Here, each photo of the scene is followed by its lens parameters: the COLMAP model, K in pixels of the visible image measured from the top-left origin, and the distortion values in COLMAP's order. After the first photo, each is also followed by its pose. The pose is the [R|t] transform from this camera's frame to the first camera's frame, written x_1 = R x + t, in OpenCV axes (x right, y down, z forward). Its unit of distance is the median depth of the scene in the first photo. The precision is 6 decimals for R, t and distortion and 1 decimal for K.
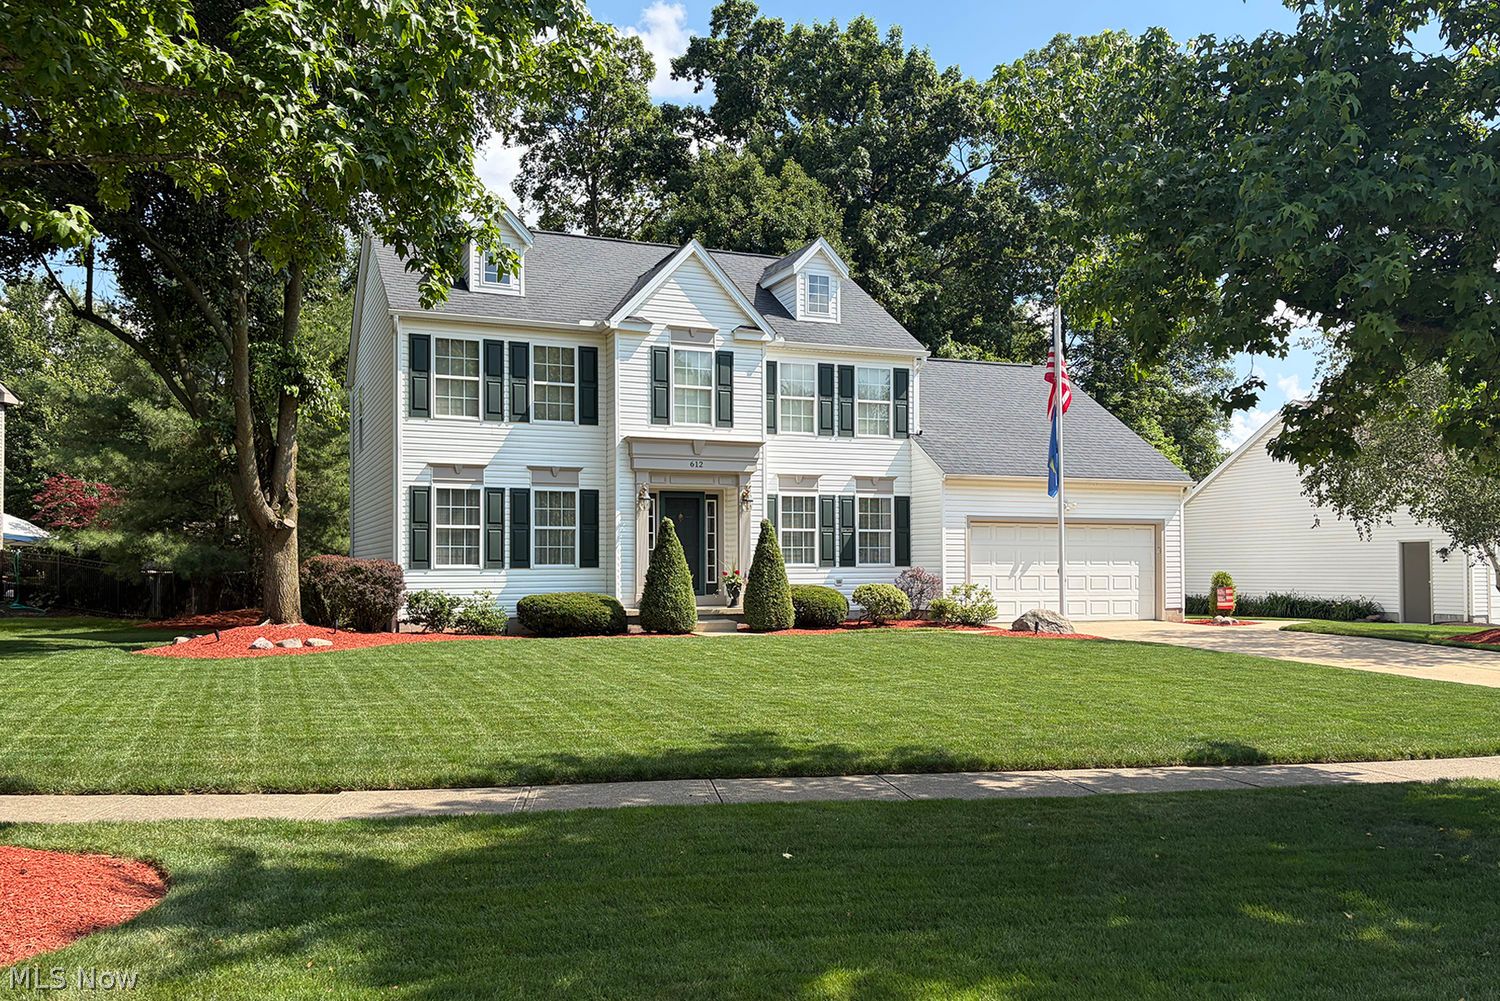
lens RADIAL K [[1170.7, 0, 752.1], [0, 1170.7, 538.7], [0, 0, 1]] dist [0.111058, -0.207077]
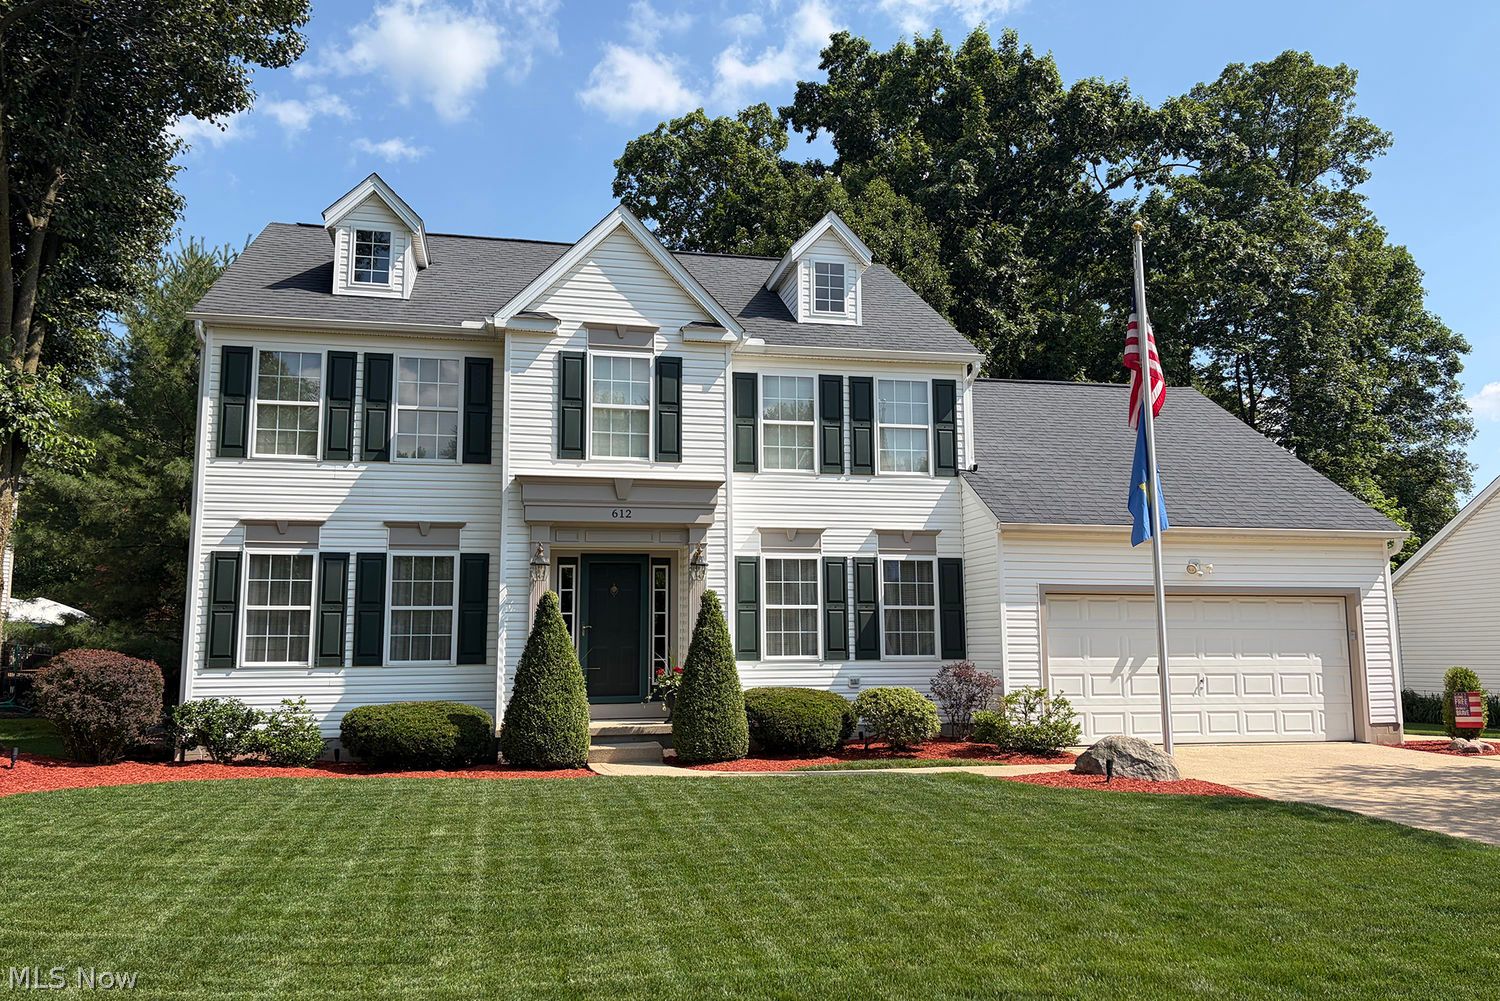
lens RADIAL K [[1138.8, 0, 750.0], [0, 1138.8, 500.5], [0, 0, 1]] dist [0.069155, -0.050364]
pose [[0.983985, -0.026894, -0.176208, 0.139572], [0.007956, 0.994193, -0.107316, 0.001914], [0.178071, 0.104195, 0.978486, 0.325218]]
